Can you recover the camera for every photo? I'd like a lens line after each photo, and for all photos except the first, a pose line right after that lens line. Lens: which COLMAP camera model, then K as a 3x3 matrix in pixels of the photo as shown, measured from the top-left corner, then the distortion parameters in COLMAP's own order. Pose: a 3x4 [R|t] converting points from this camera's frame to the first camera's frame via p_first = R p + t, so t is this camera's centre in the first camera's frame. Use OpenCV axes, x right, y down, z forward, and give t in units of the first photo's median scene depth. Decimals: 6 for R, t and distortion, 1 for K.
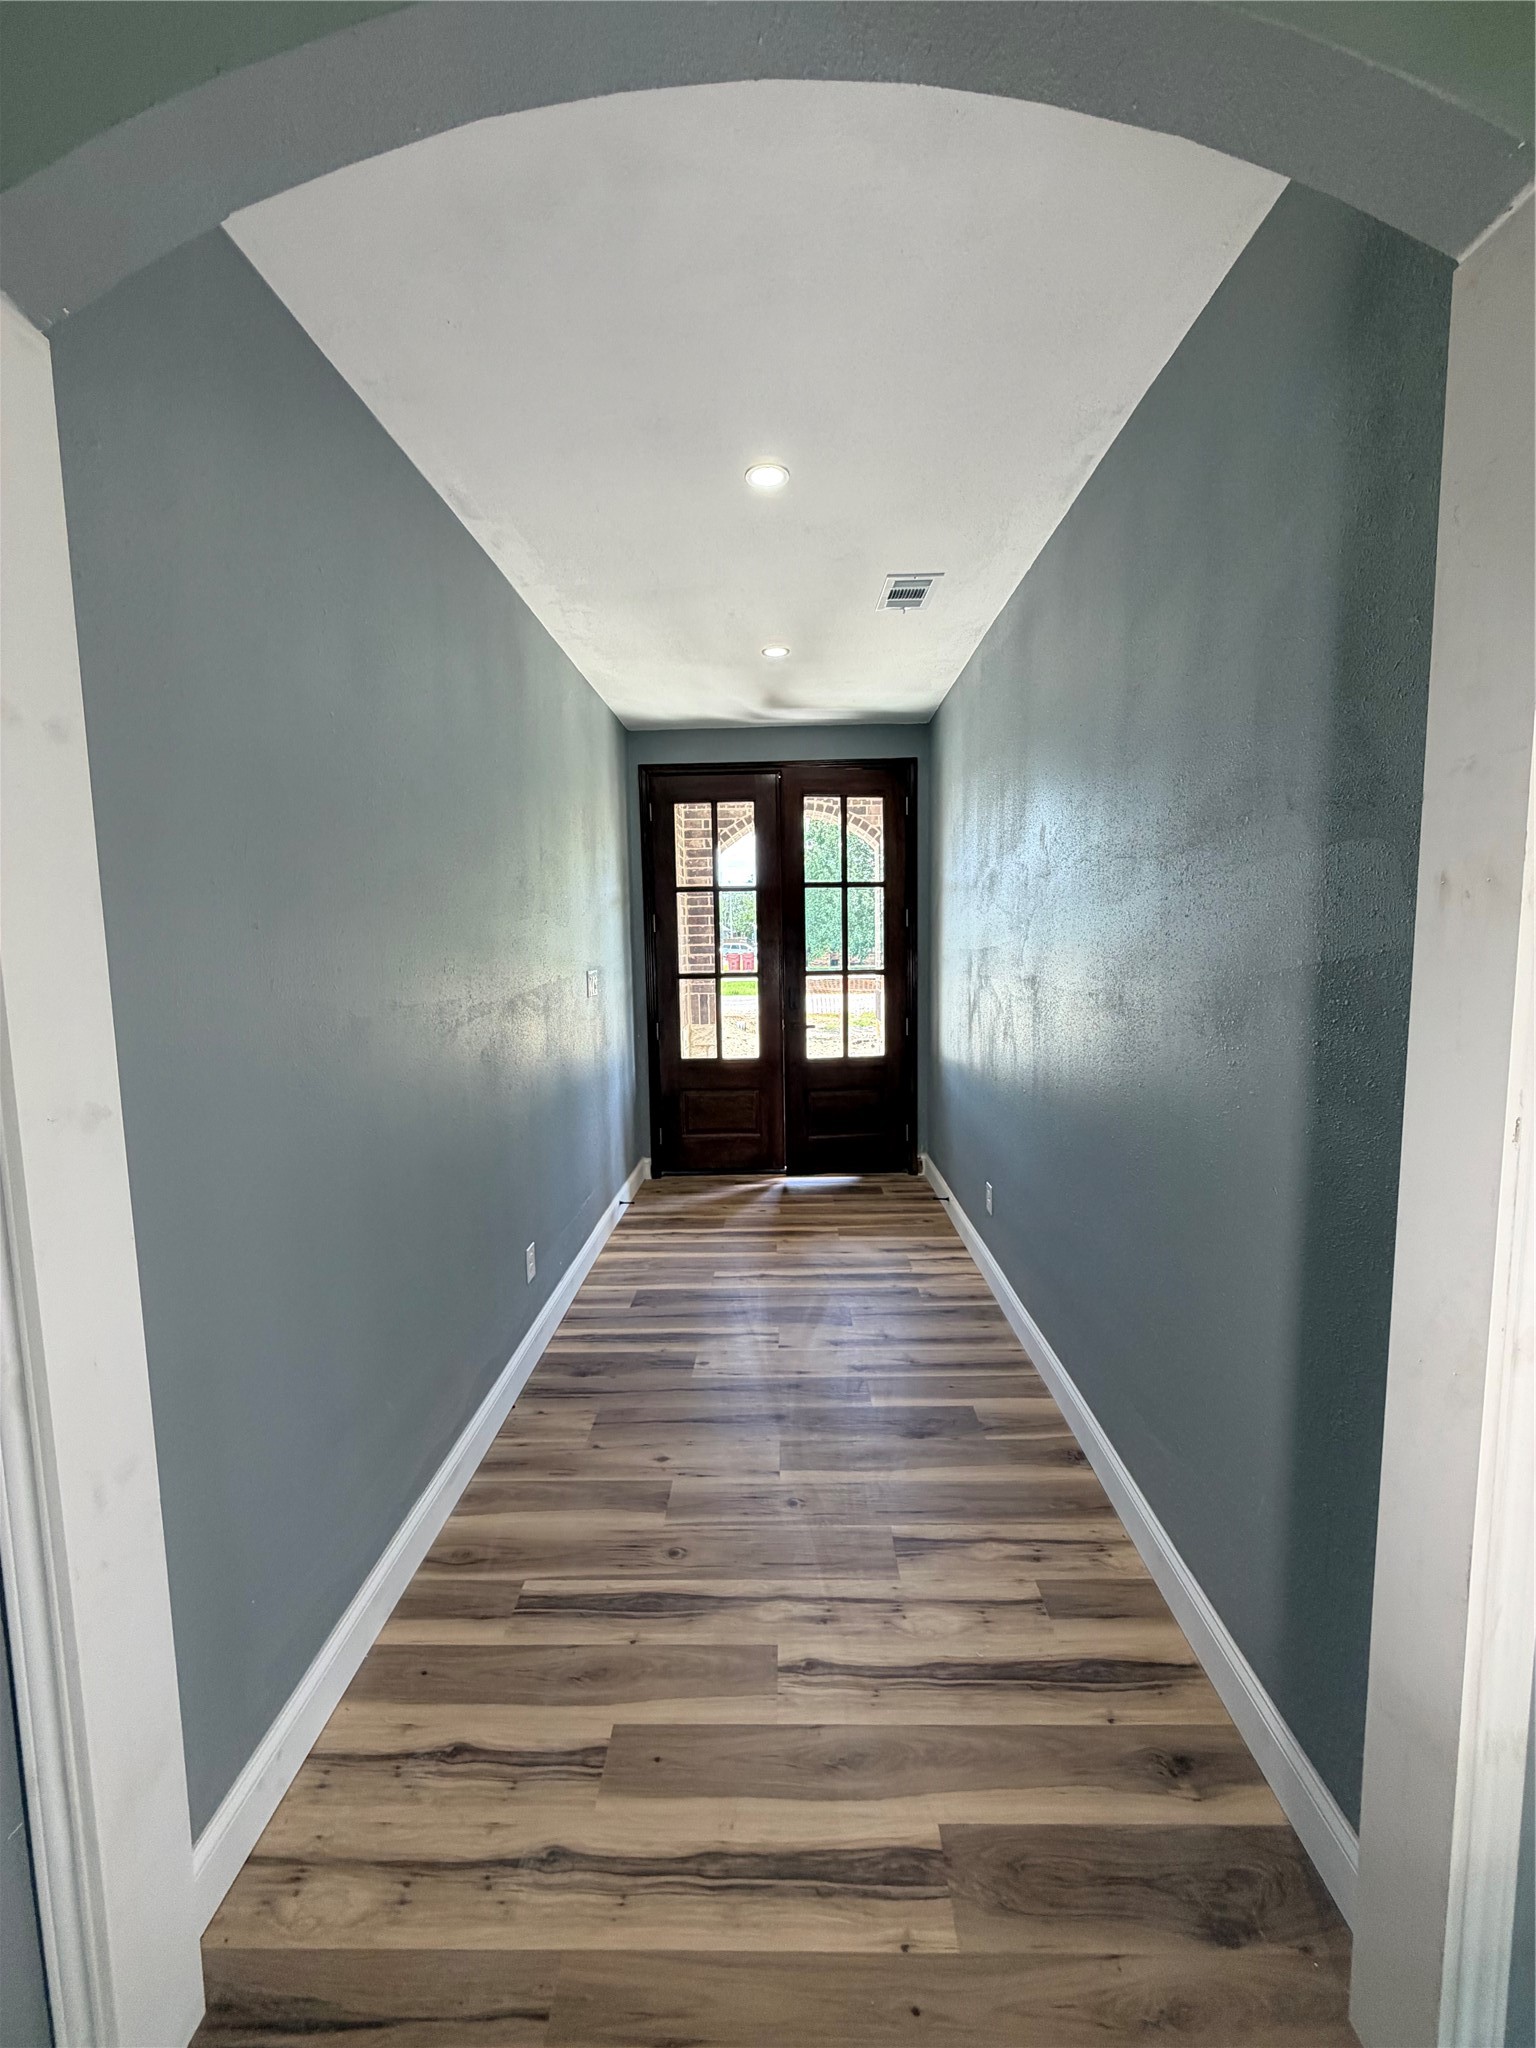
lens RADIAL K [[817.5, 0, 768.0], [0, 817.5, 1024.0], [0, 0, 1]] dist [-0.001220, 0.000056]
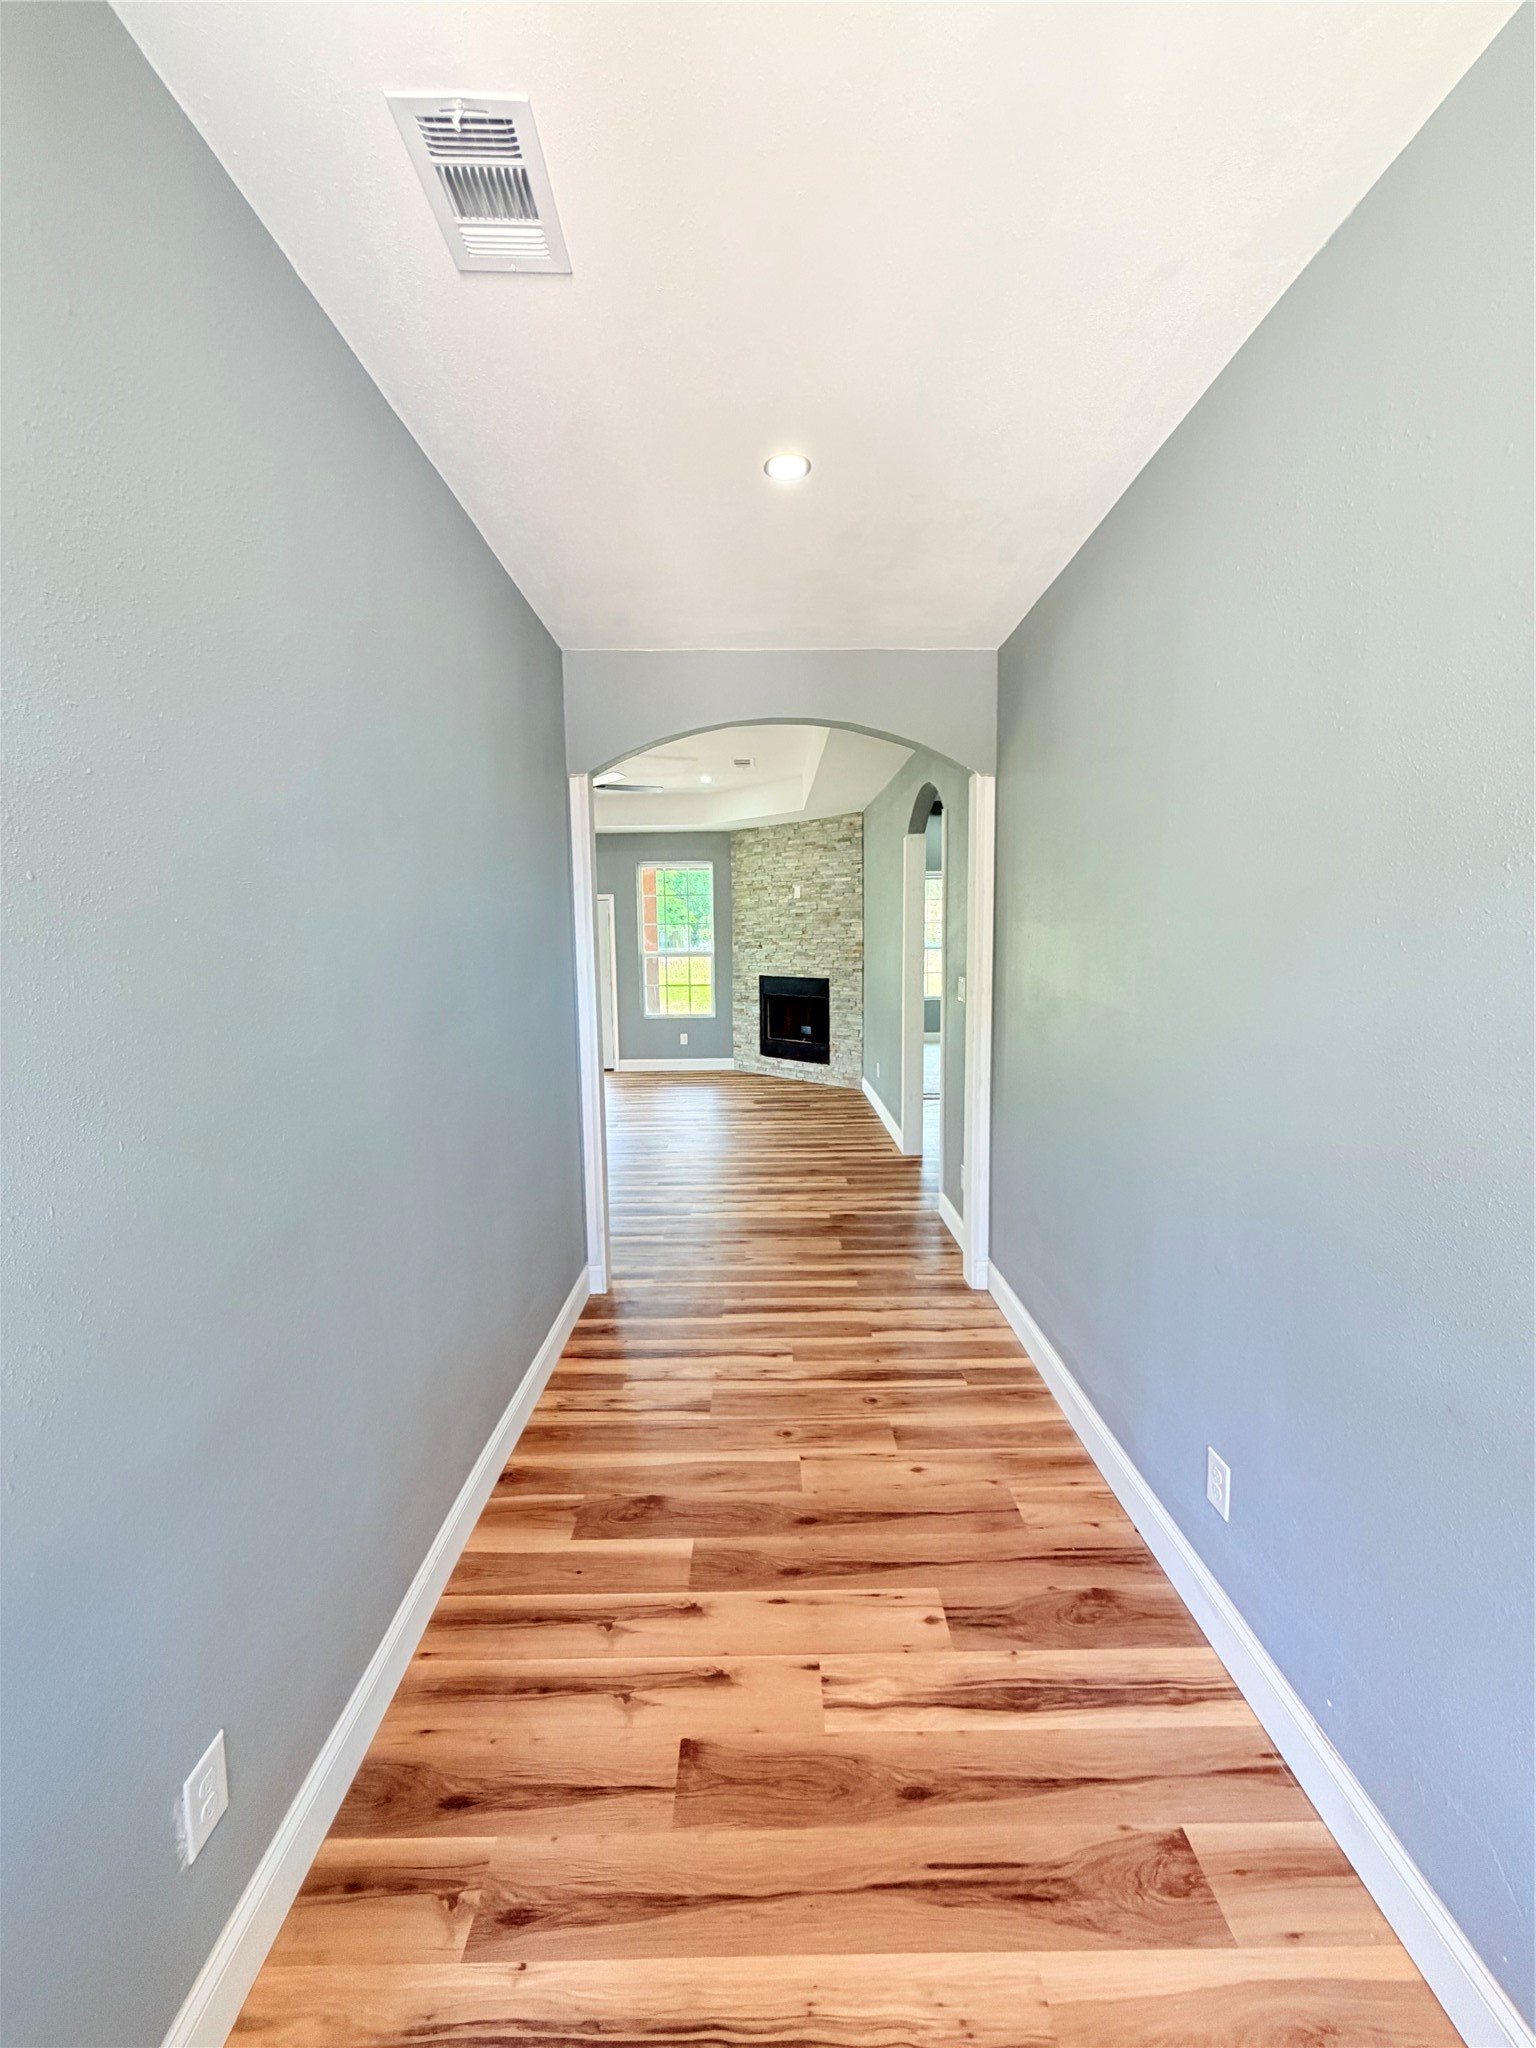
lens RADIAL K [[817.5, 0, 768.0], [0, 817.5, 1024.0], [0, 0, 1]] dist [-0.001220, 0.000056]
pose [[-0.998896, 0.039386, -0.025597, 0.061179], [0.032687, 0.974180, 0.223392, -0.246341], [0.033735, 0.222309, -0.974393, 1.944563]]
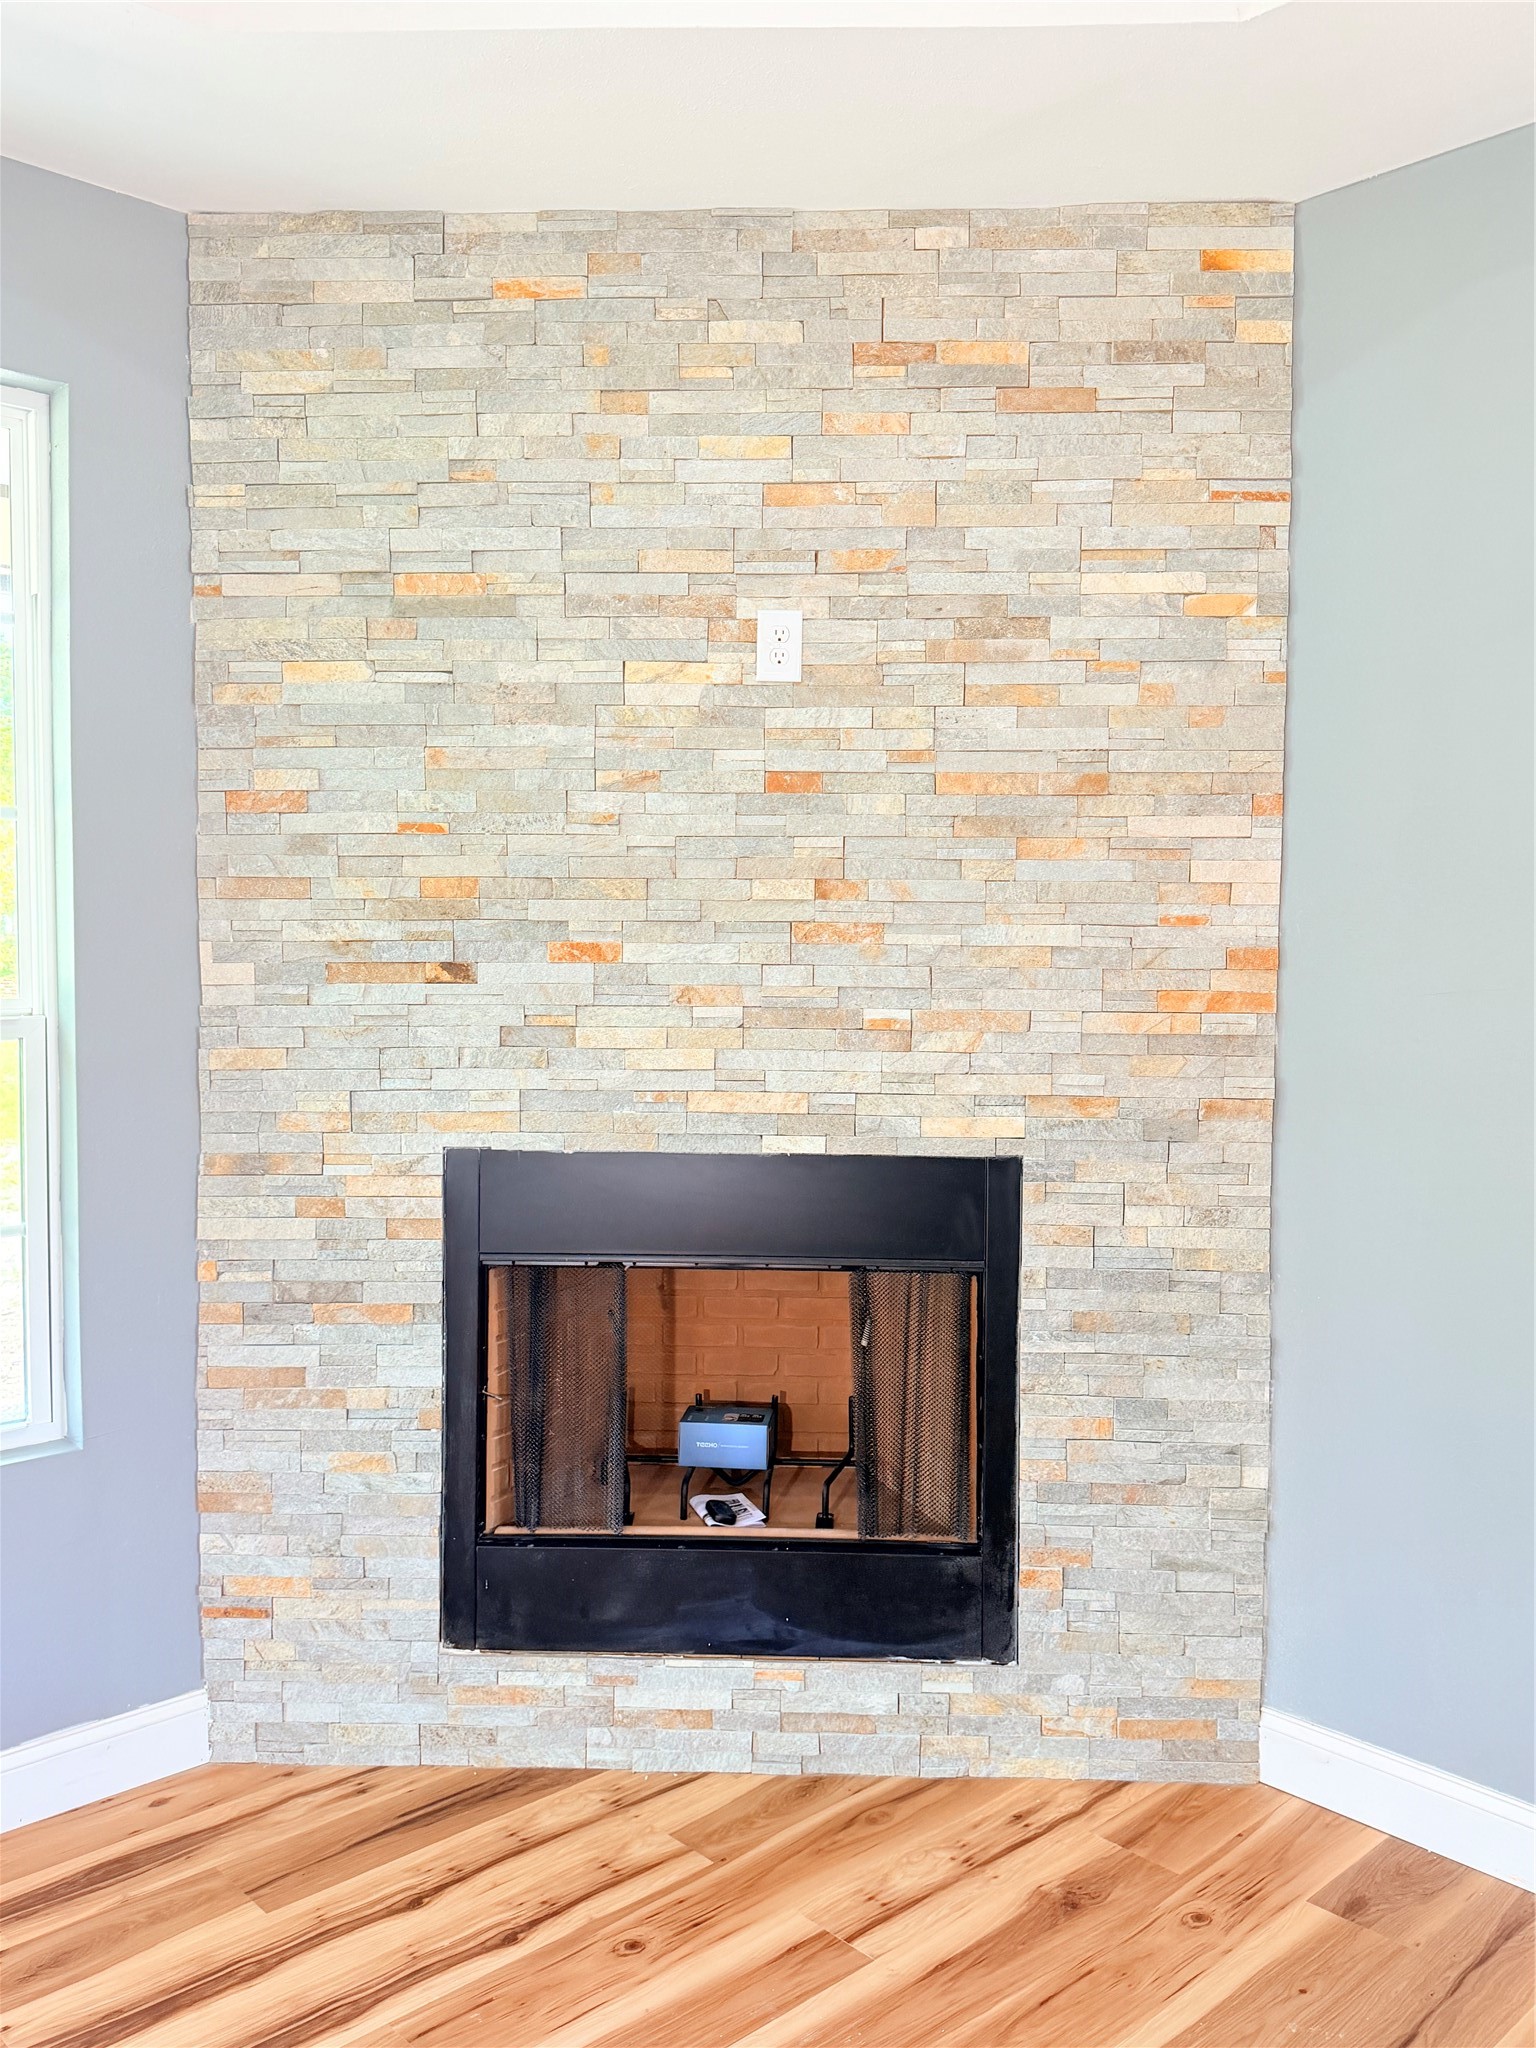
lens RADIAL K [[1734.2, 0, 768.0], [0, 1734.2, 1024.0], [0, 0, 1]] dist [0.136239, -0.254977]
pose [[-0.711631, 0.055140, -0.700386, 0.760654], [-0.069944, 0.986402, 0.148725, 0.095840], [0.699063, 0.154825, -0.698098, -0.885026]]
